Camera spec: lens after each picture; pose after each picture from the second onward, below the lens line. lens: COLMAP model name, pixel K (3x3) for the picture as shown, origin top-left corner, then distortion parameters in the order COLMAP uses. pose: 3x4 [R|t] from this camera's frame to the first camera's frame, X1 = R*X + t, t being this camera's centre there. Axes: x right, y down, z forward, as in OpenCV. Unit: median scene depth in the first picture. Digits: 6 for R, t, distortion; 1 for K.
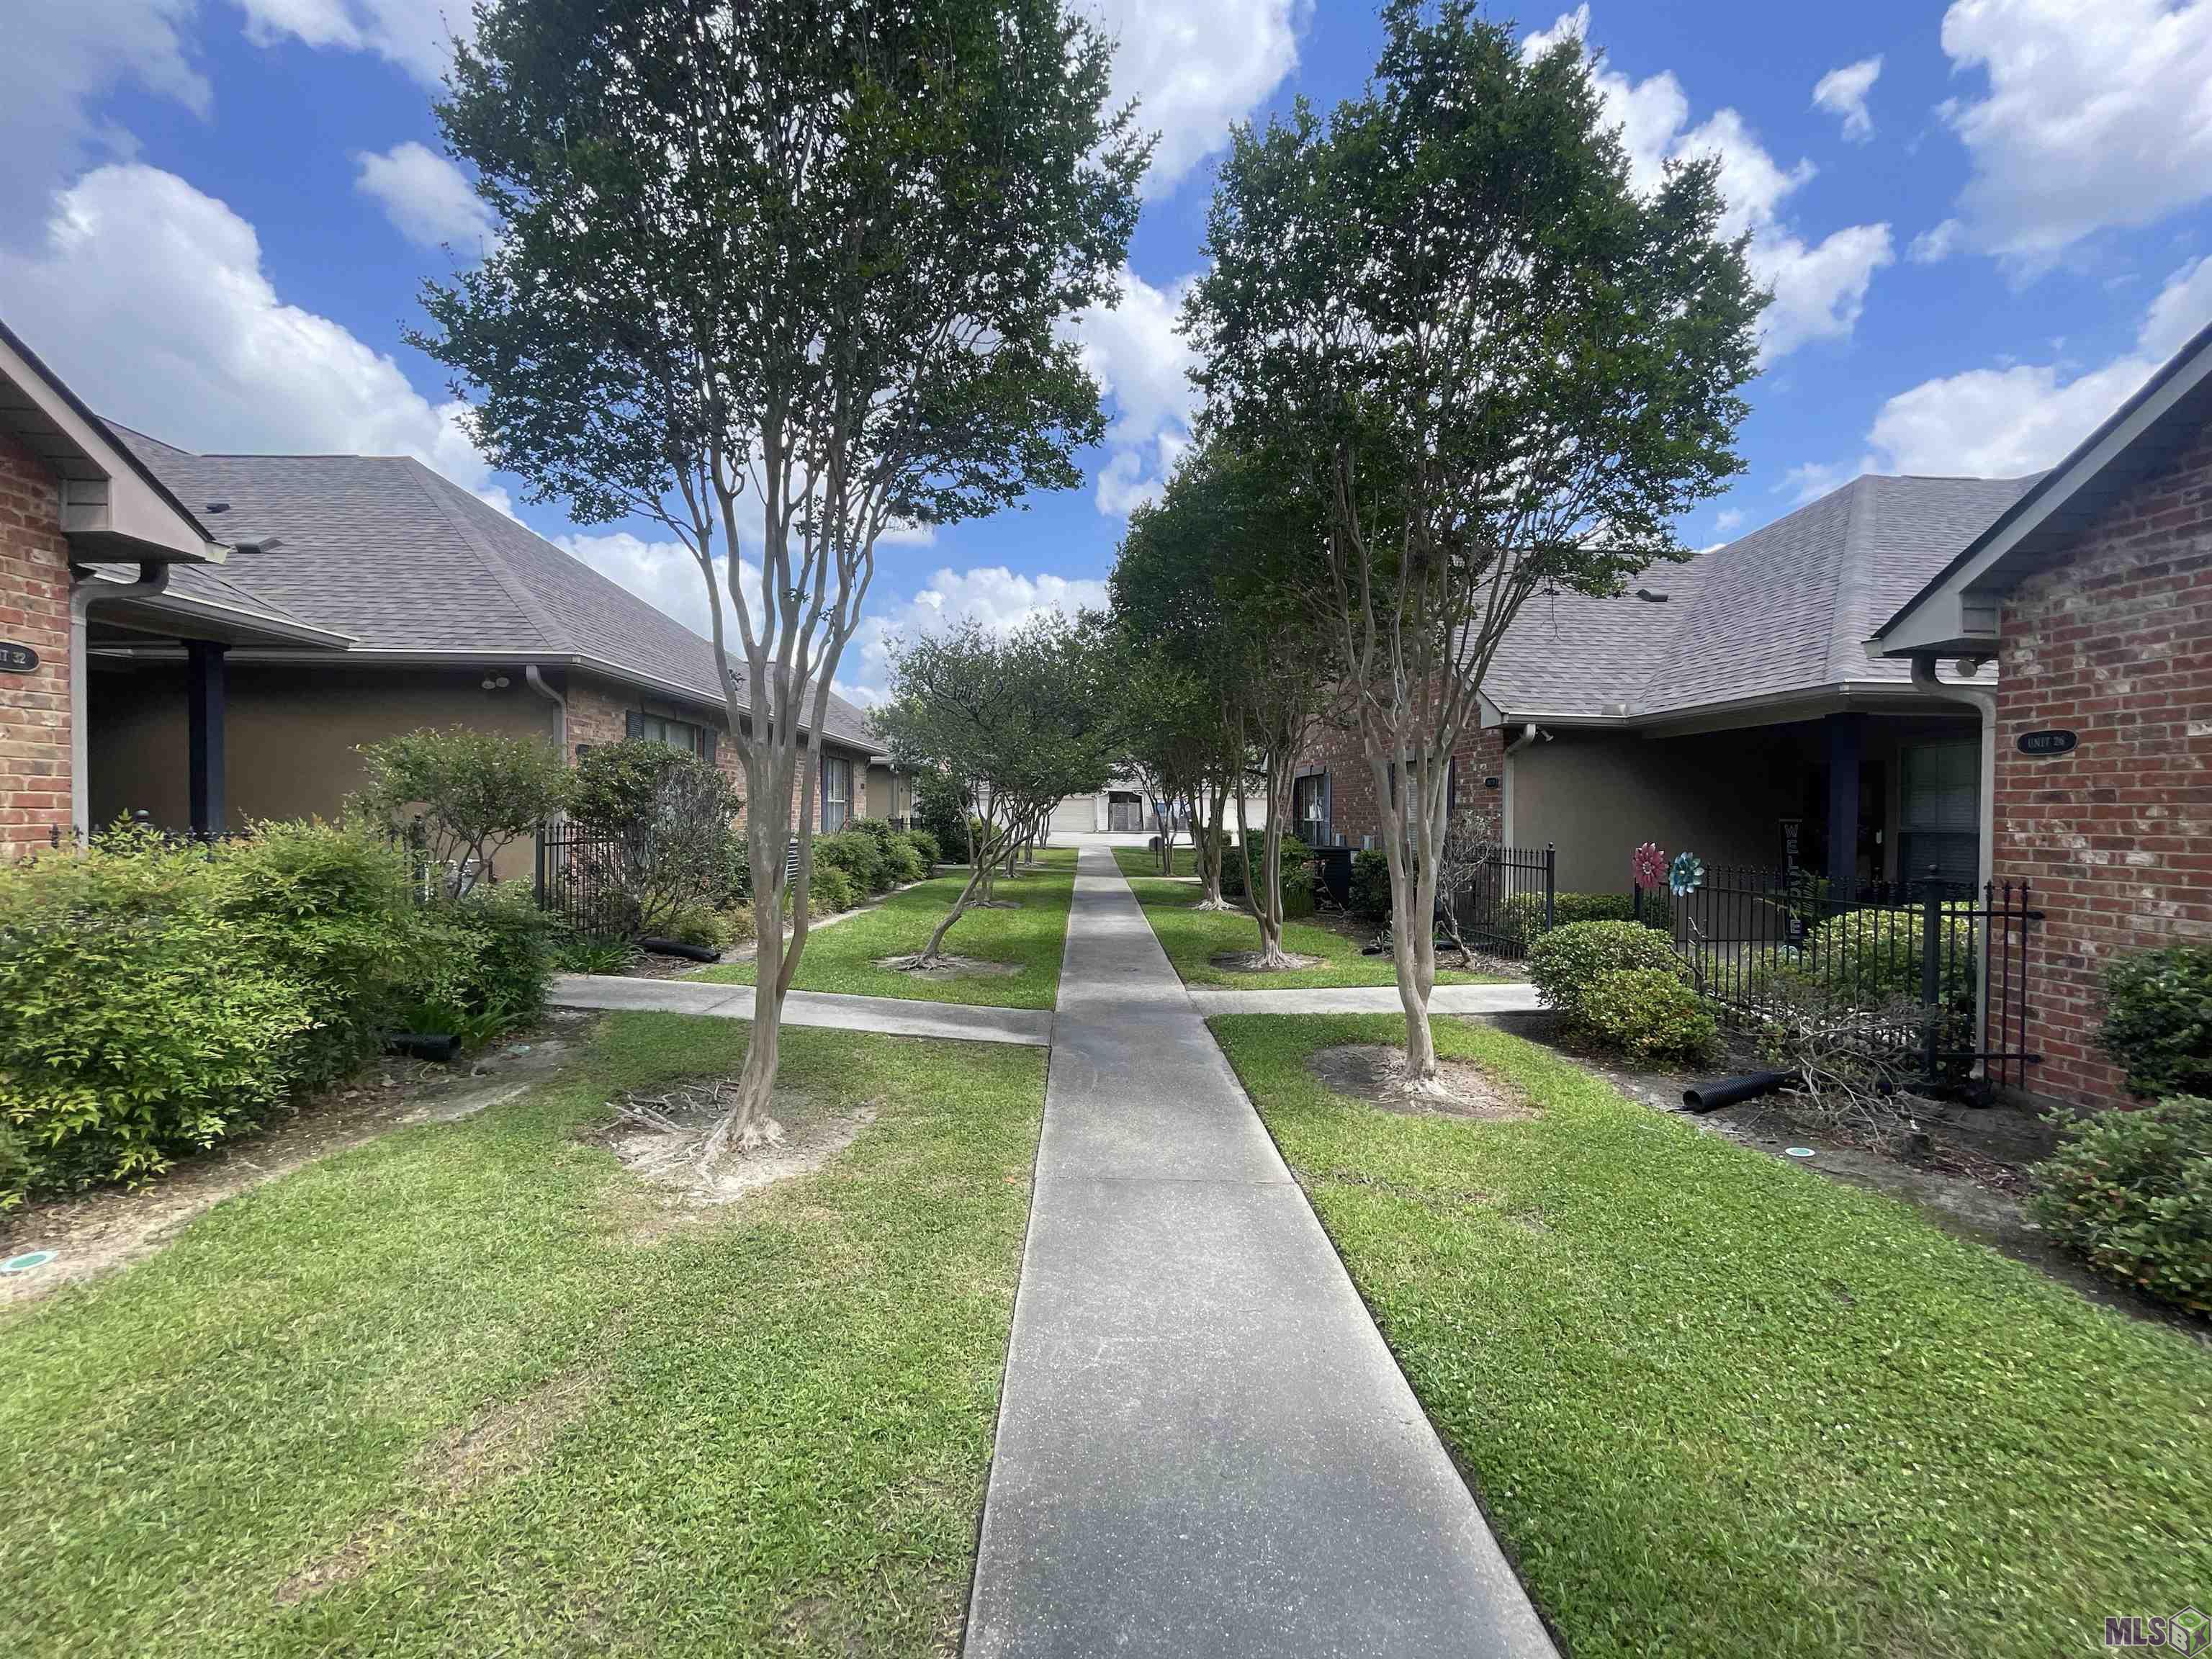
lens RADIAL K [[906.1, 0, 1109.8], [0, 906.1, 828.6], [0, 0, 1]] dist [-0.003695, 0.002566]
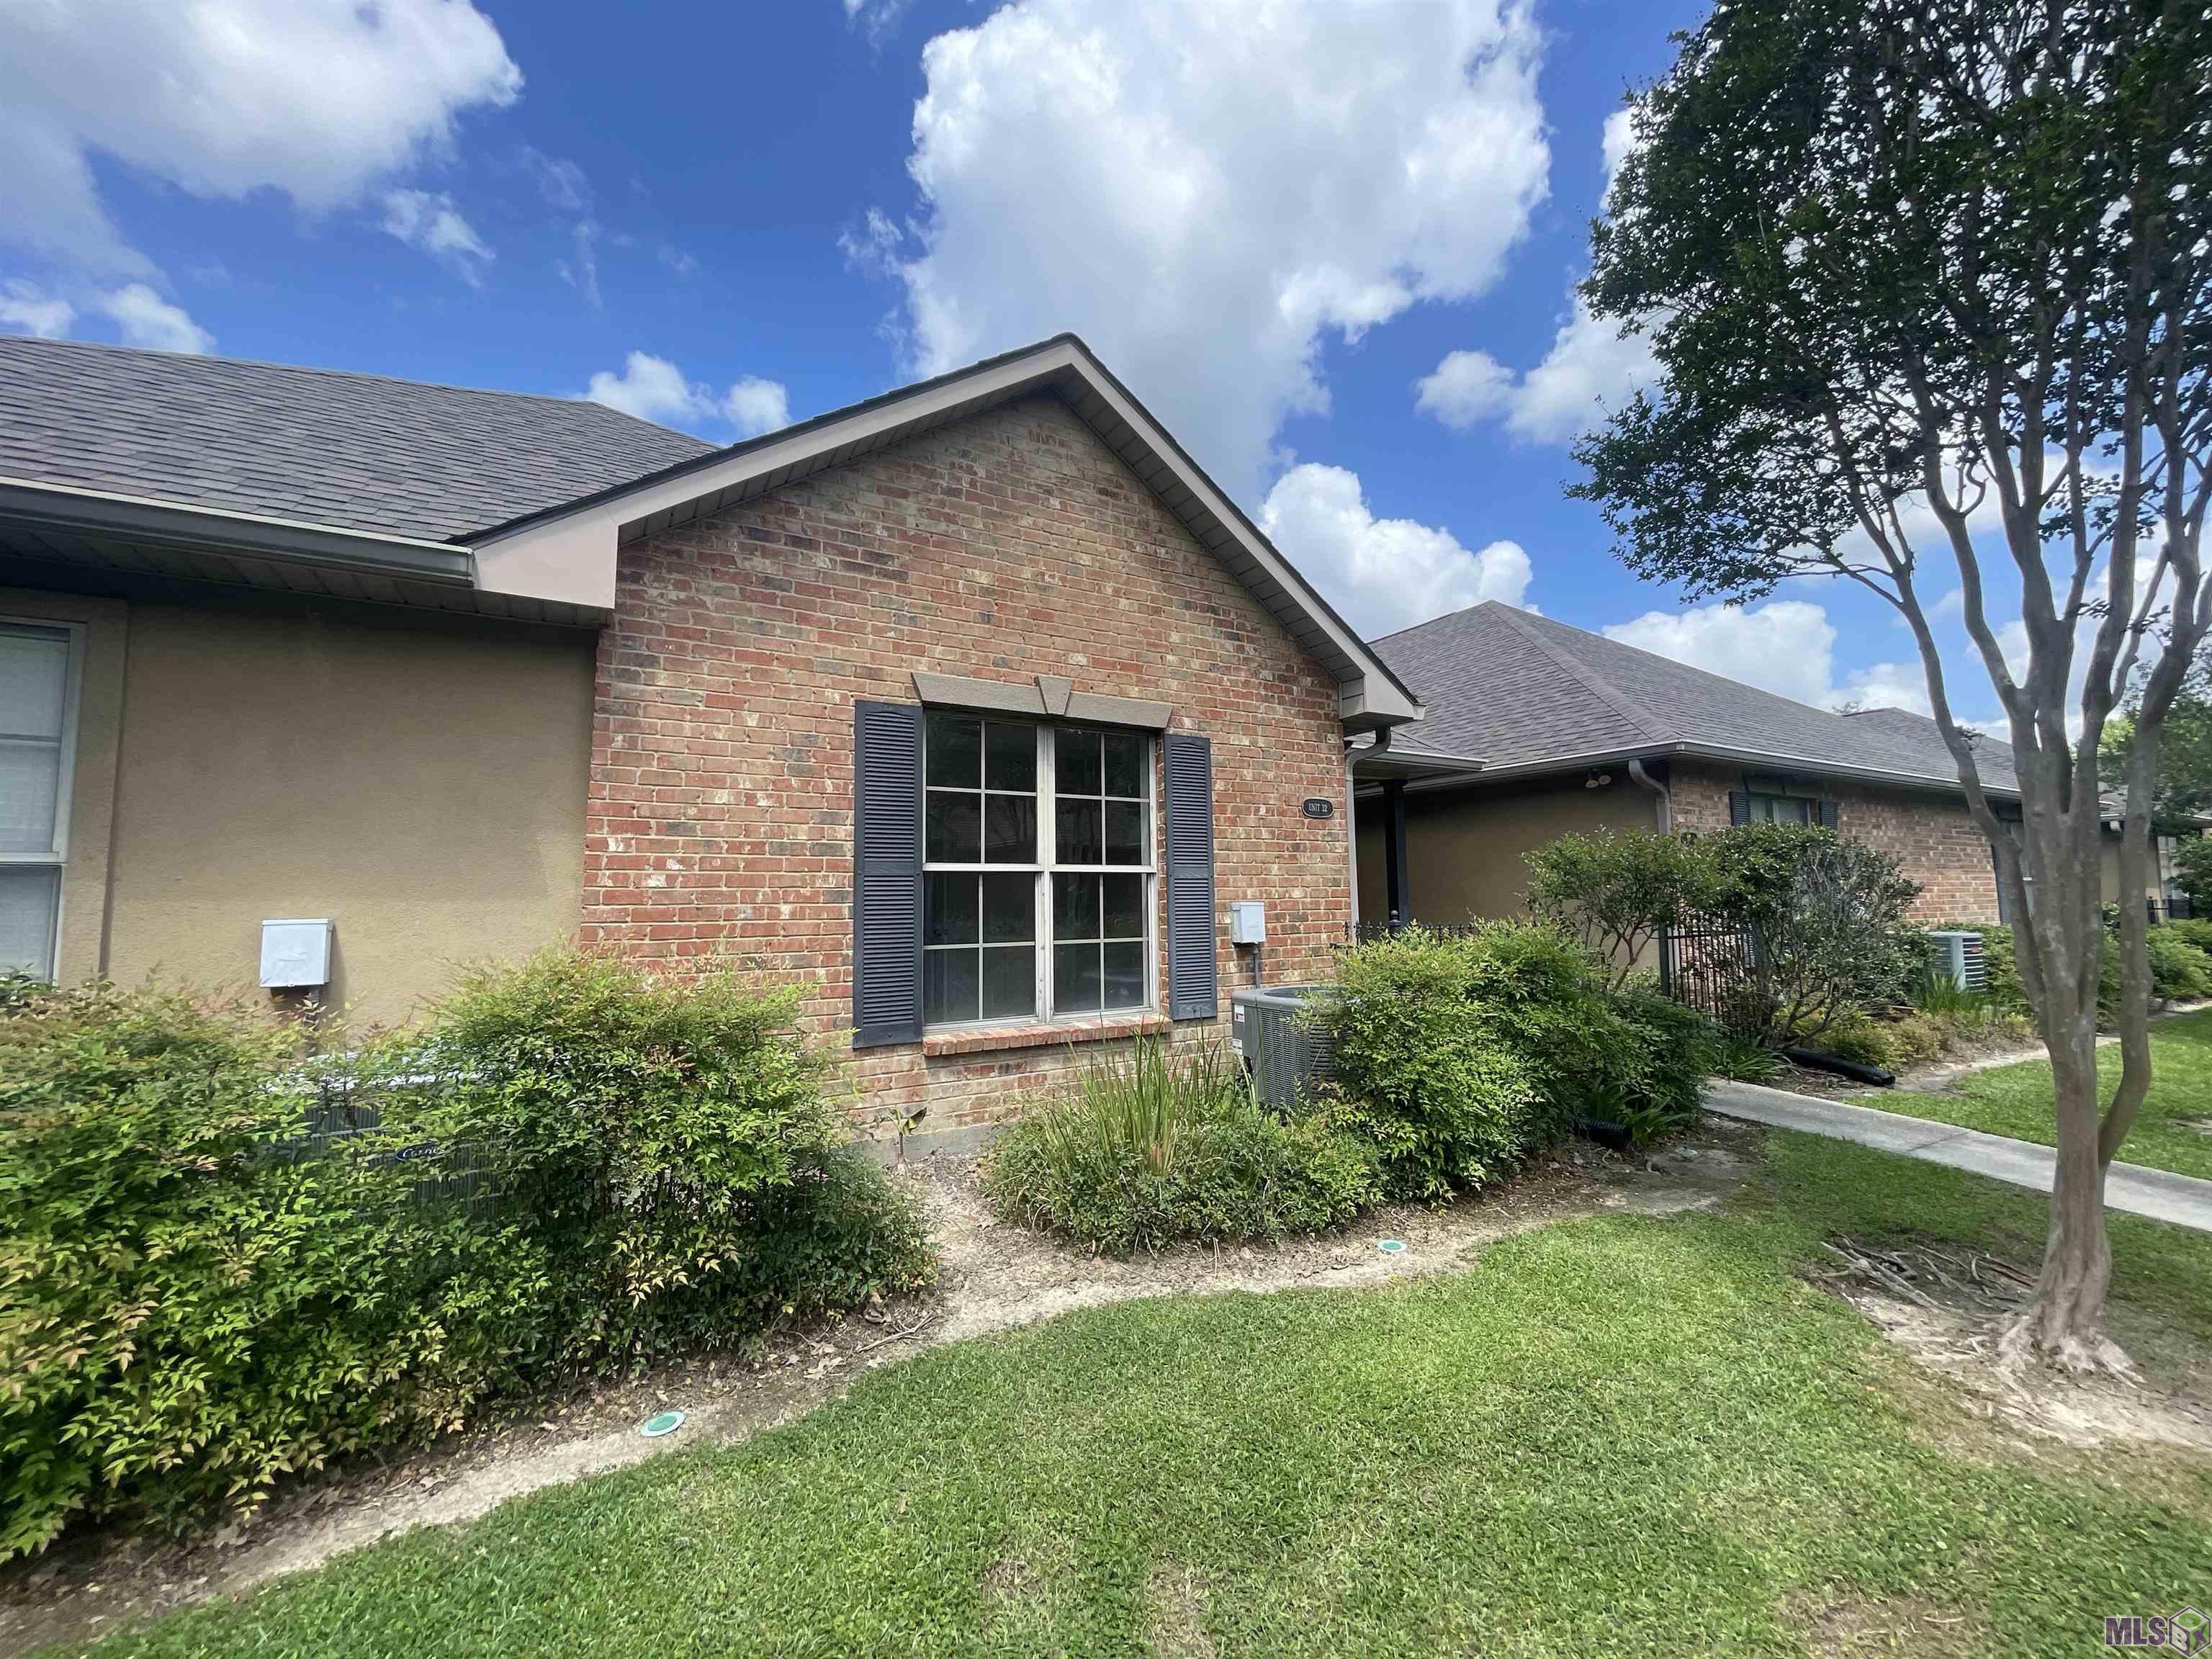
lens RADIAL K [[906.1, 0, 1076.7], [0, 906.1, 832.8], [0, 0, 1]] dist [-0.003695, 0.002566]
pose [[0.484176, -0.083868, -0.870942, -0.113943], [0.004766, 0.995634, -0.093226, -0.011847], [0.874958, 0.040987, 0.482462, -0.065910]]
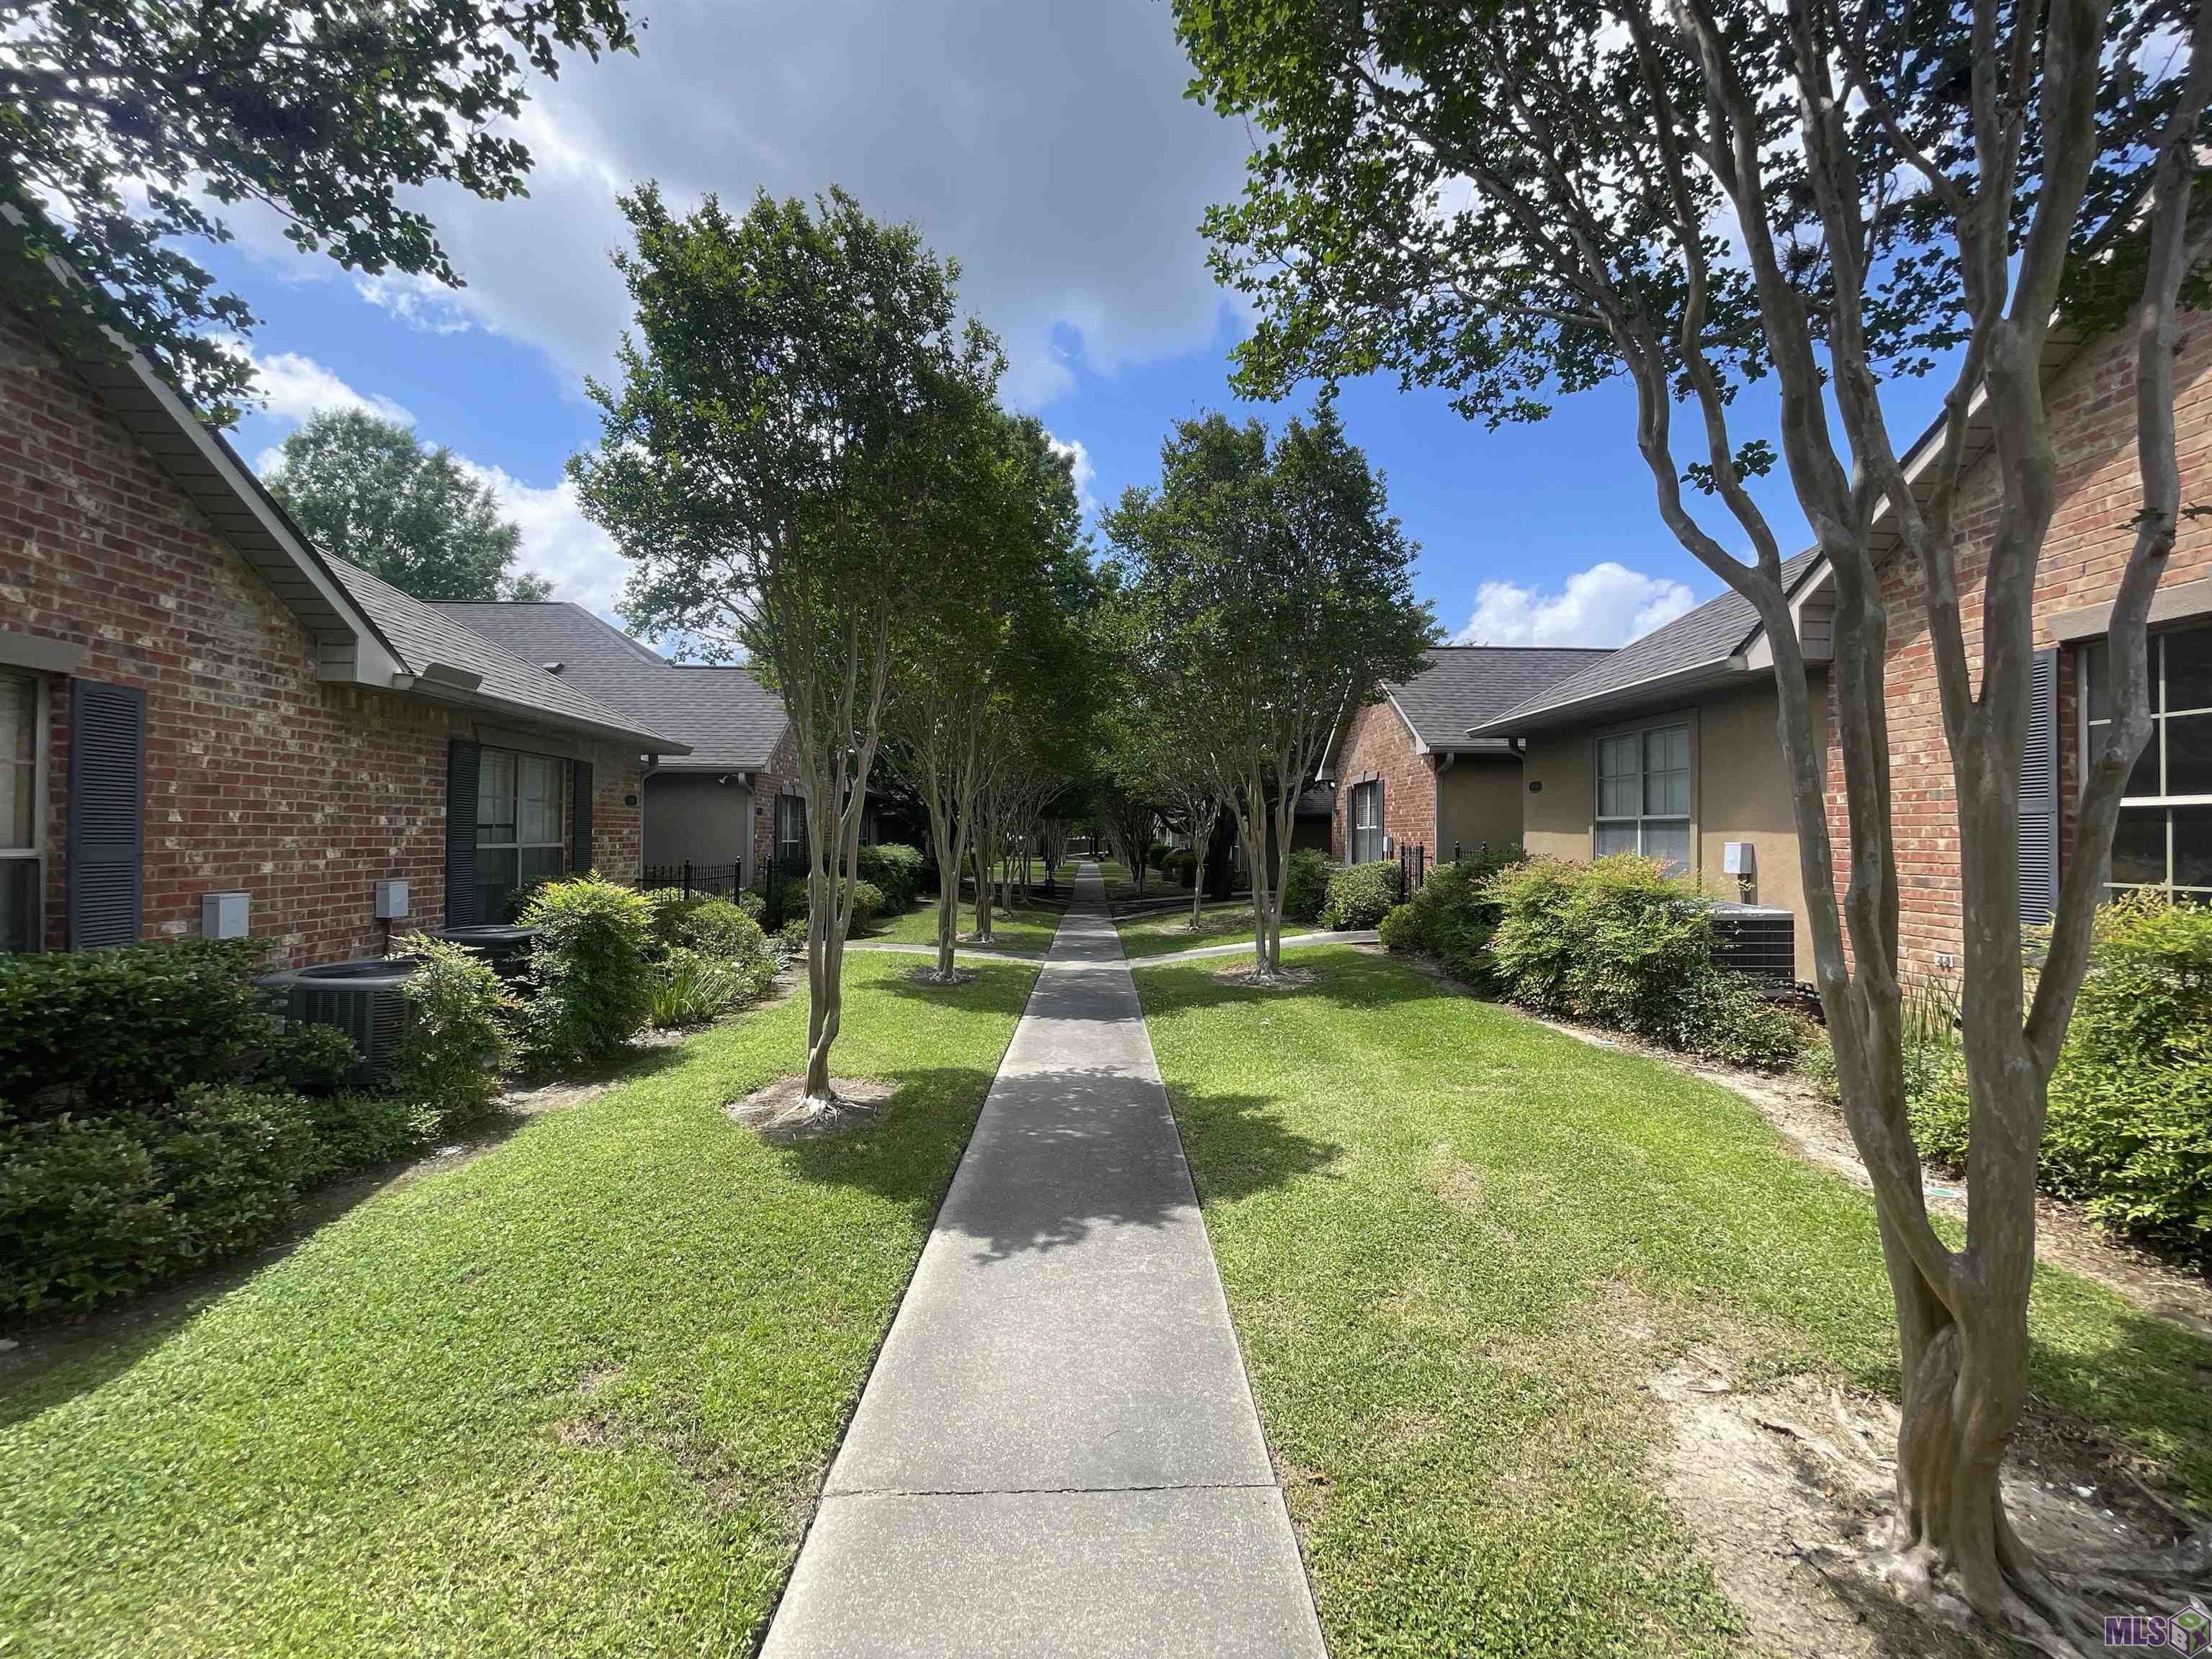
lens RADIAL K [[906.1, 0, 1088.9], [0, 906.1, 838.5], [0, 0, 1]] dist [-0.003695, 0.002566]
pose [[-0.999572, -0.010097, 0.027465, 0.021687], [-0.009580, 0.999776, 0.018895, -0.041904], [-0.027650, 0.018623, -0.999444, 1.496562]]
